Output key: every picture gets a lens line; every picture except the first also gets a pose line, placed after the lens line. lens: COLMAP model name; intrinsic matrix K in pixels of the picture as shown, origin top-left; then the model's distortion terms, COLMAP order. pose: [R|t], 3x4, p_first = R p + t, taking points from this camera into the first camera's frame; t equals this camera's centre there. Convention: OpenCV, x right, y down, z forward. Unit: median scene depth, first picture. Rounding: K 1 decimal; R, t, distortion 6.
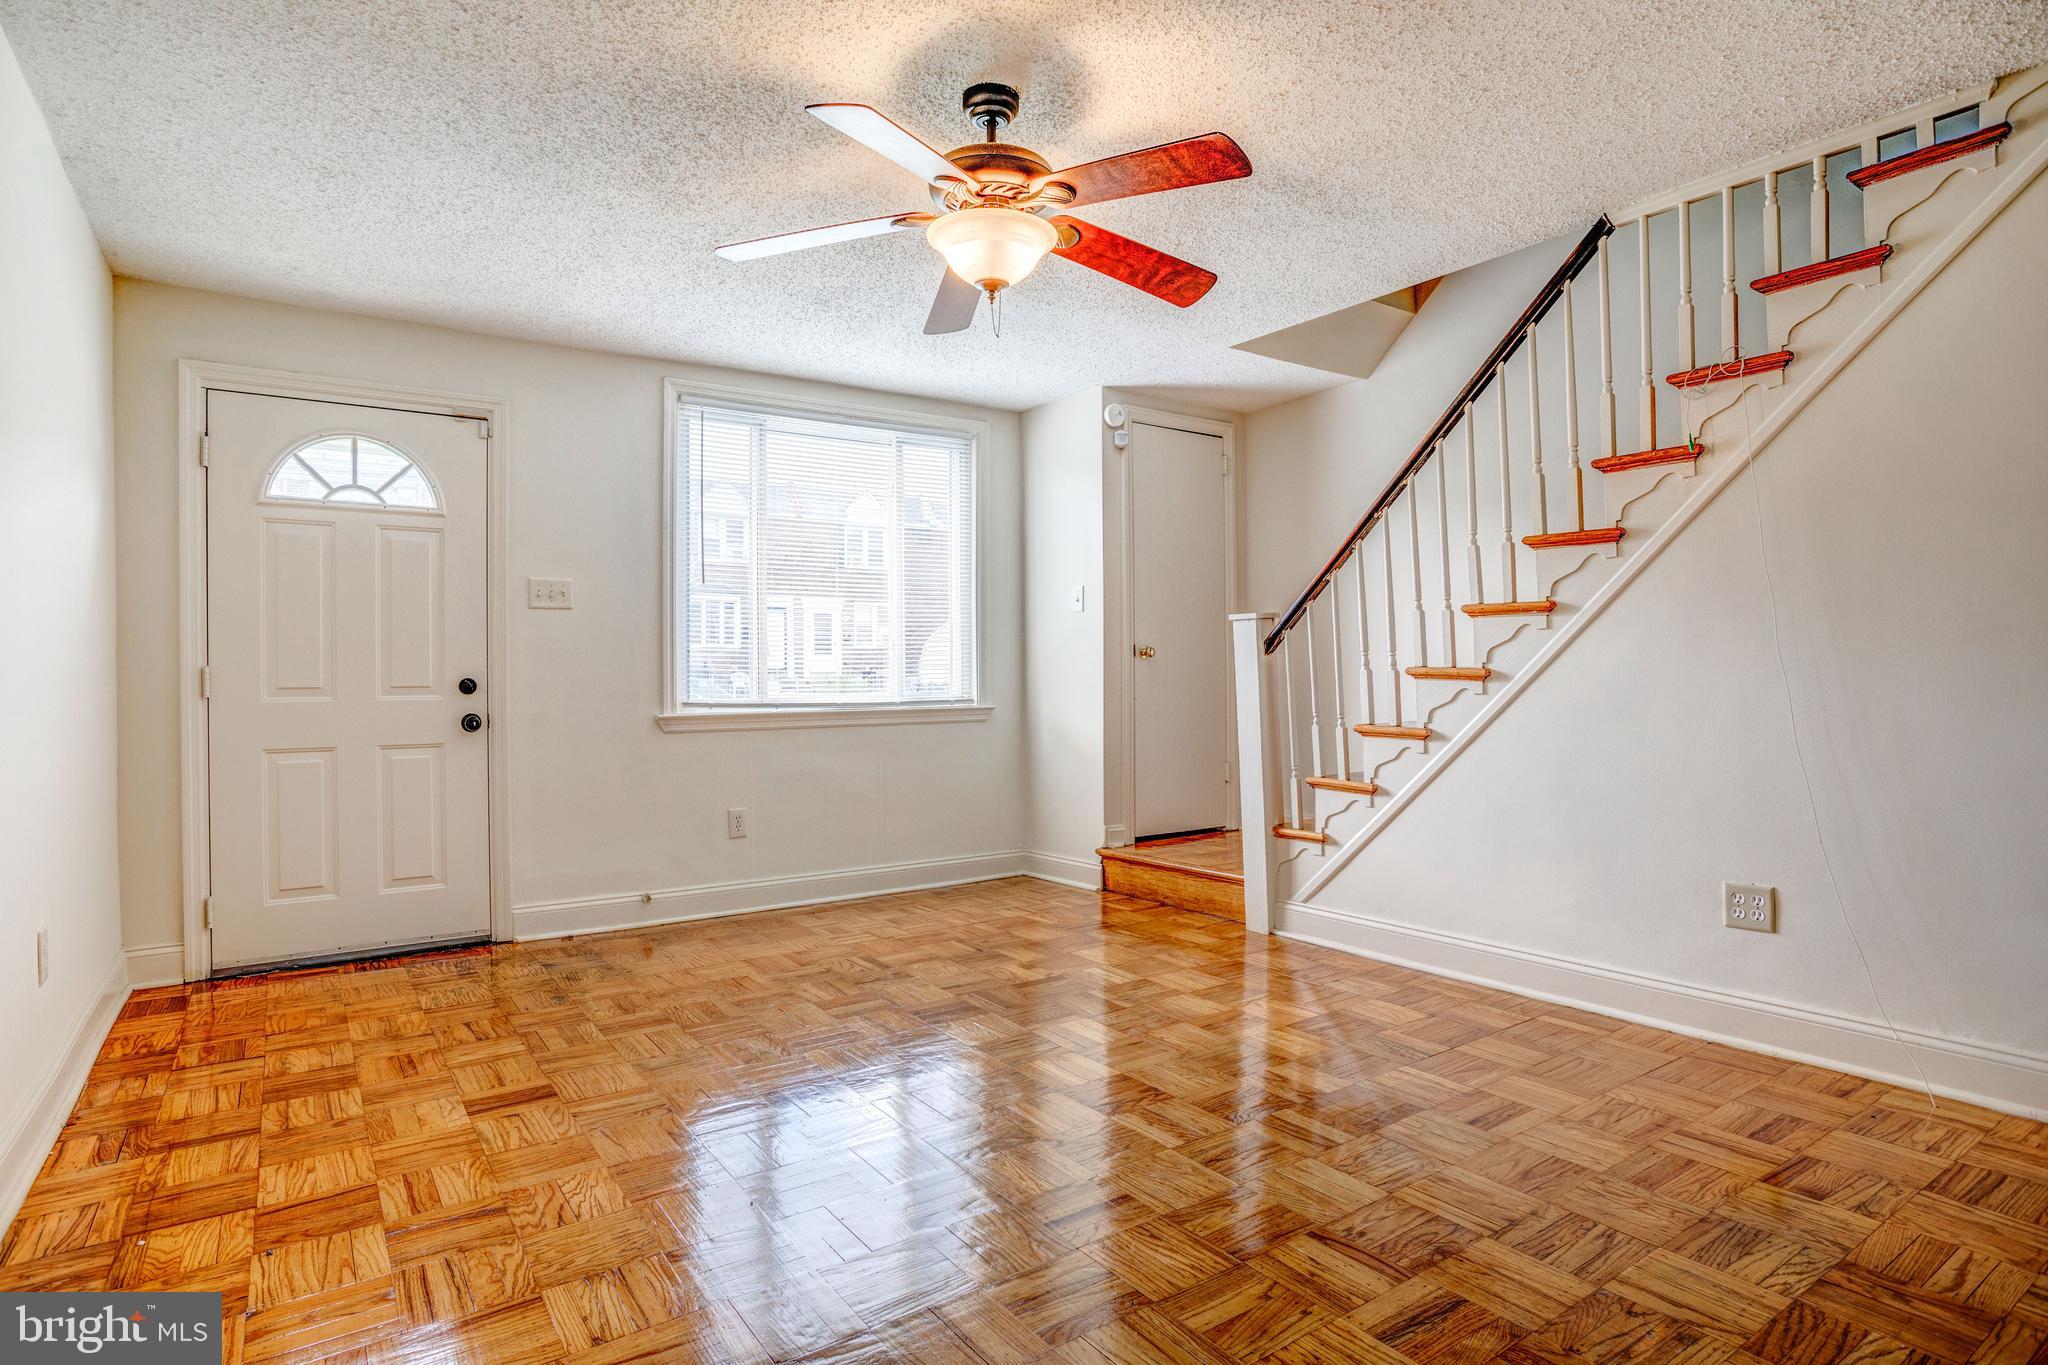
lens RADIAL K [[1084.0, 0, 1015.8], [0, 1084.0, 680.0], [0, 0, 1]] dist [-0.044558, 0.001284]
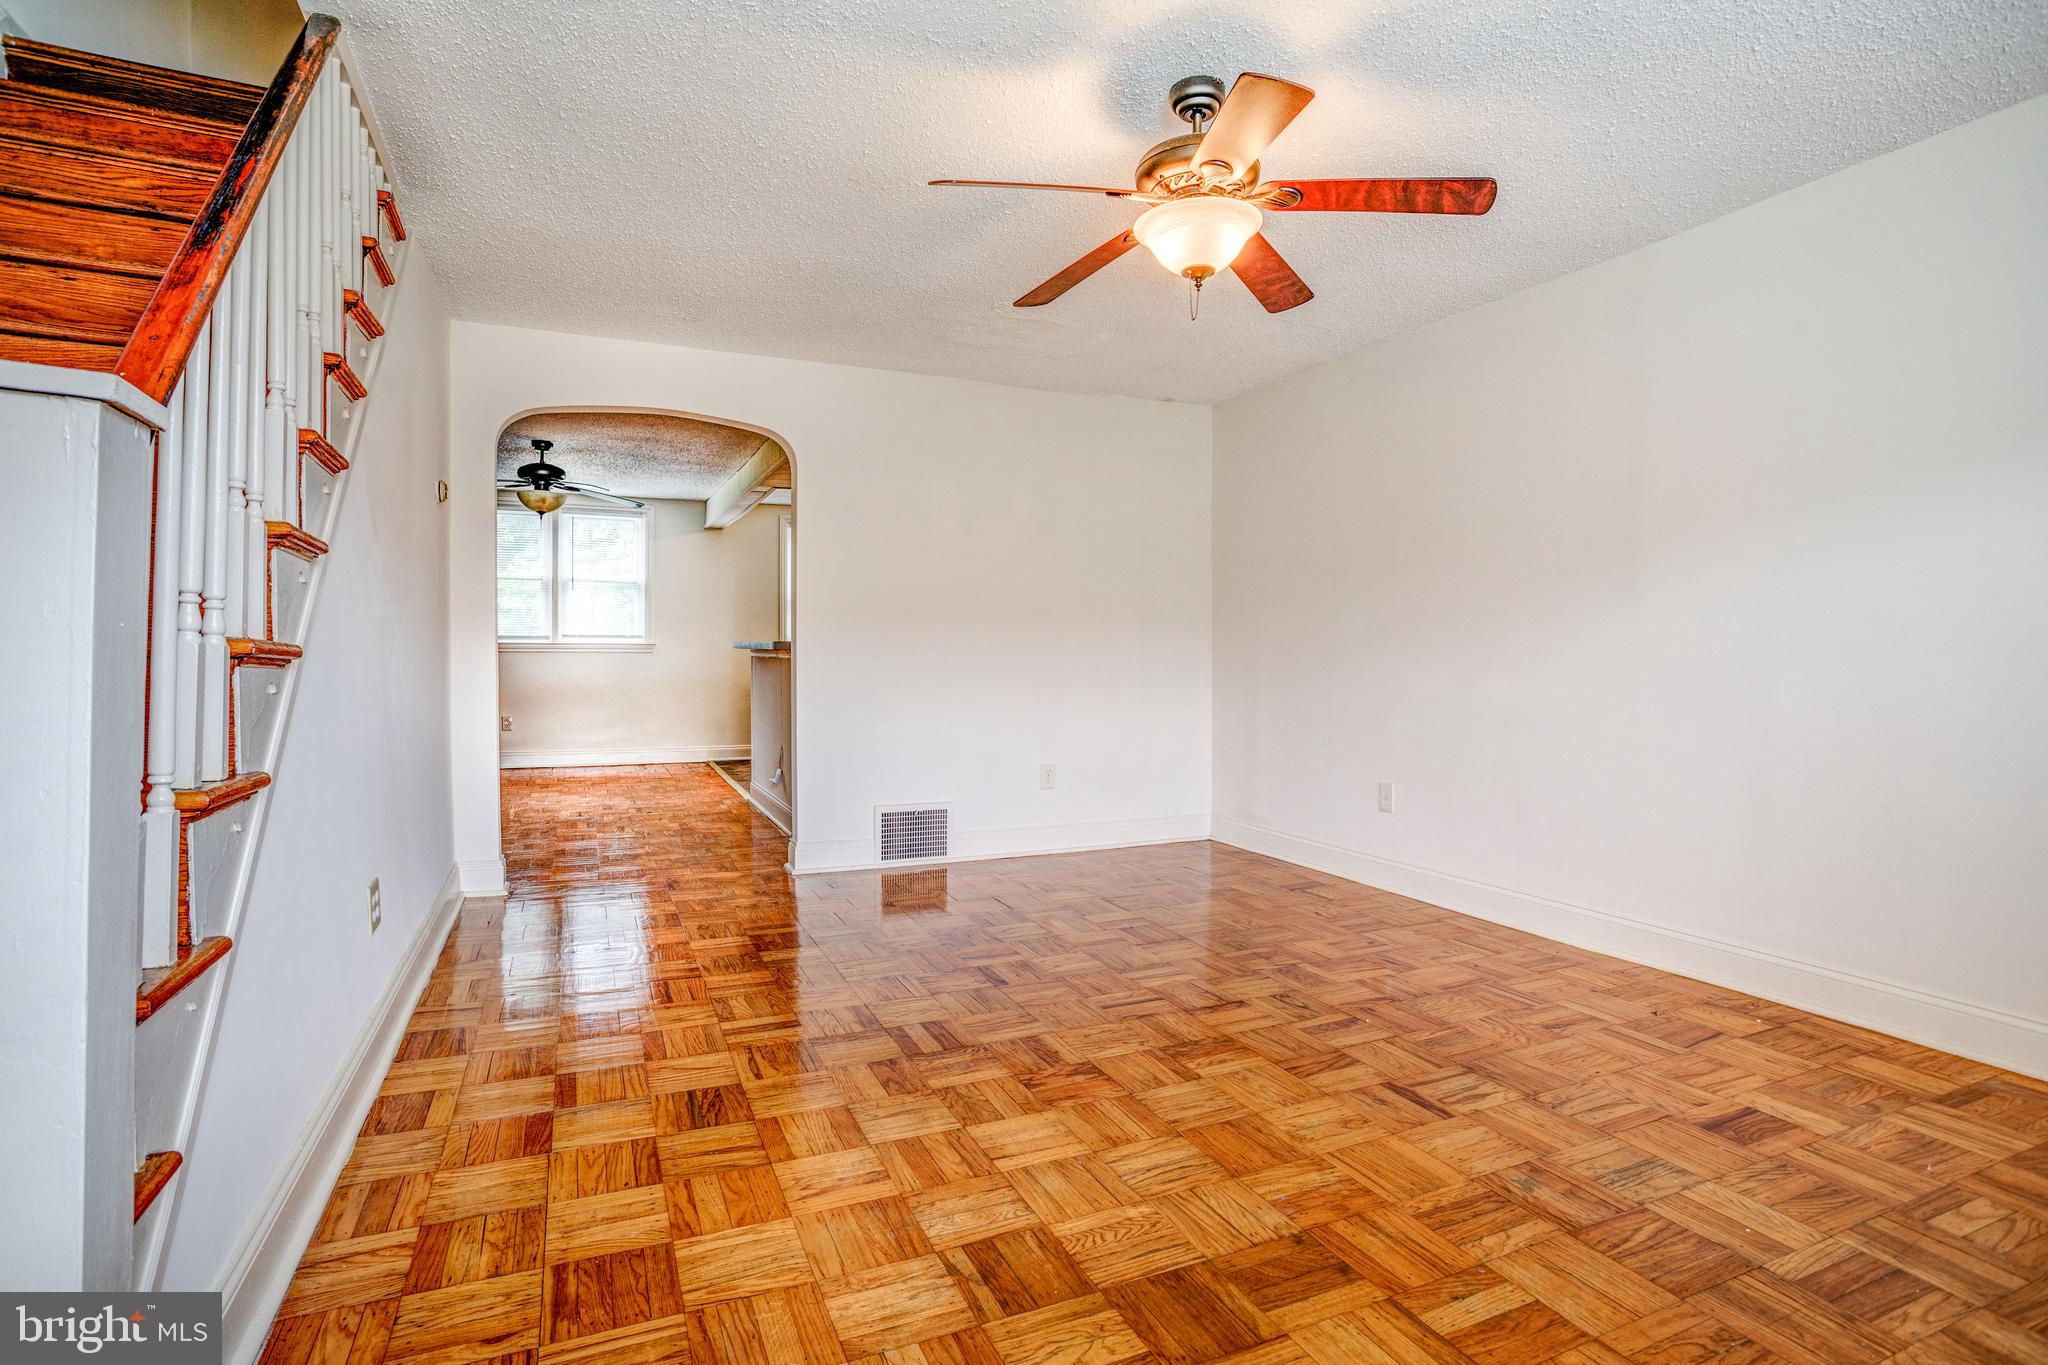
lens RADIAL K [[1009.4, 0, 1016.2], [0, 1009.4, 643.9], [0, 0, 1]] dist [-0.071055, 0.029165]
pose [[-0.981677, 0.003042, 0.190530, -0.028949], [0.001269, 0.999955, -0.009429, -0.000208], [-0.190550, -0.009014, -0.981636, 1.752828]]
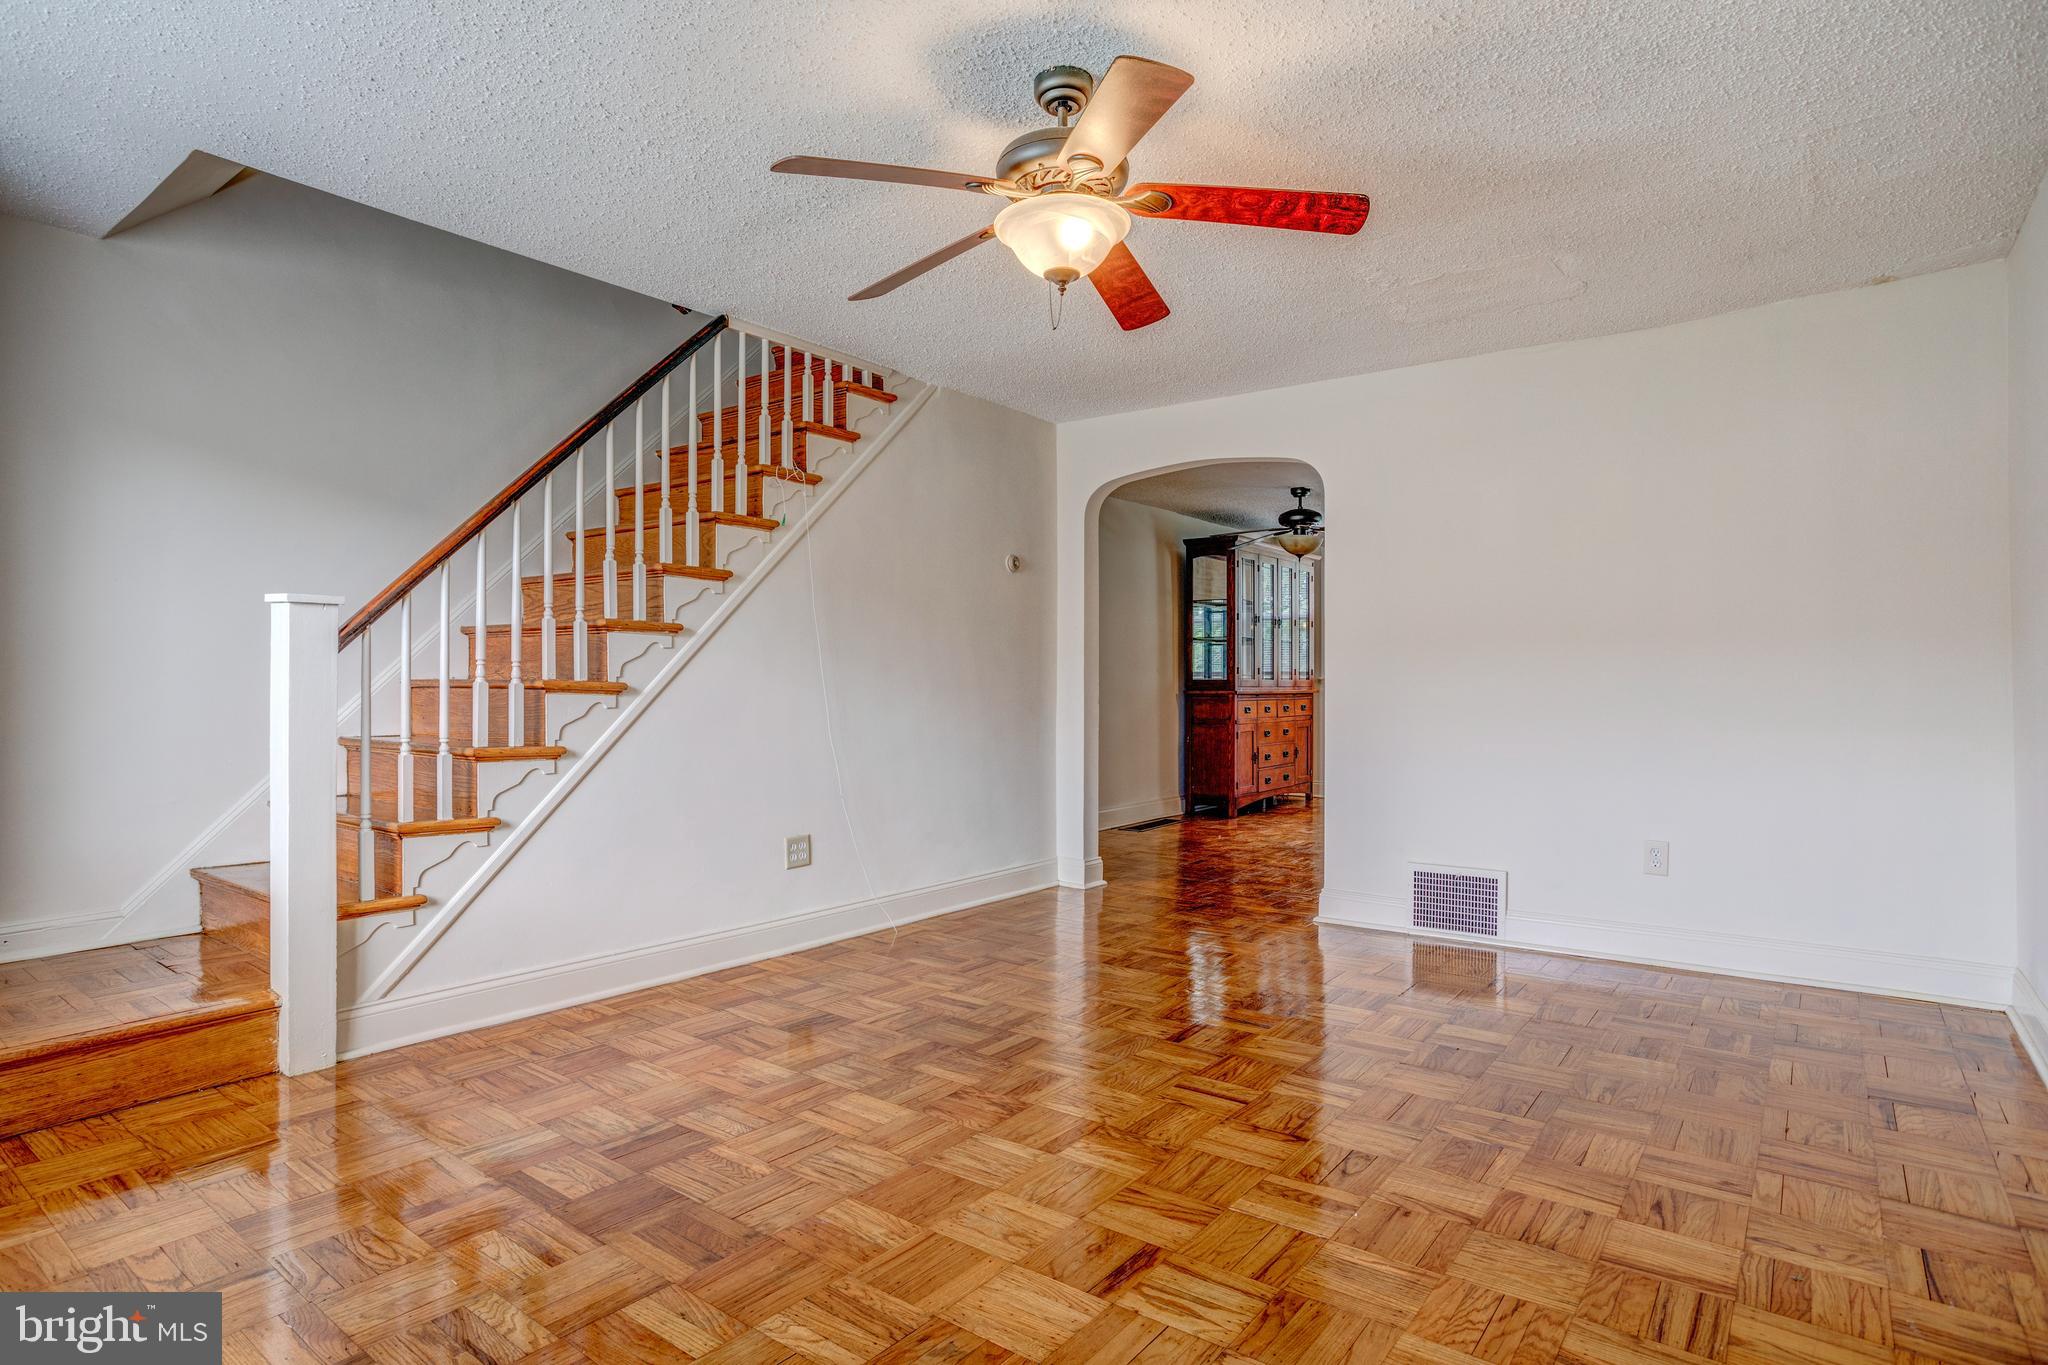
lens RADIAL K [[1084.0, 0, 1015.8], [0, 1084.0, 680.0], [0, 0, 1]] dist [-0.044558, 0.001284]
pose [[-0.297464, 0.010454, 0.954676, -0.809086], [0.005044, 0.999943, -0.009378, -0.001499], [-0.954720, 0.002026, -0.297499, 1.173089]]
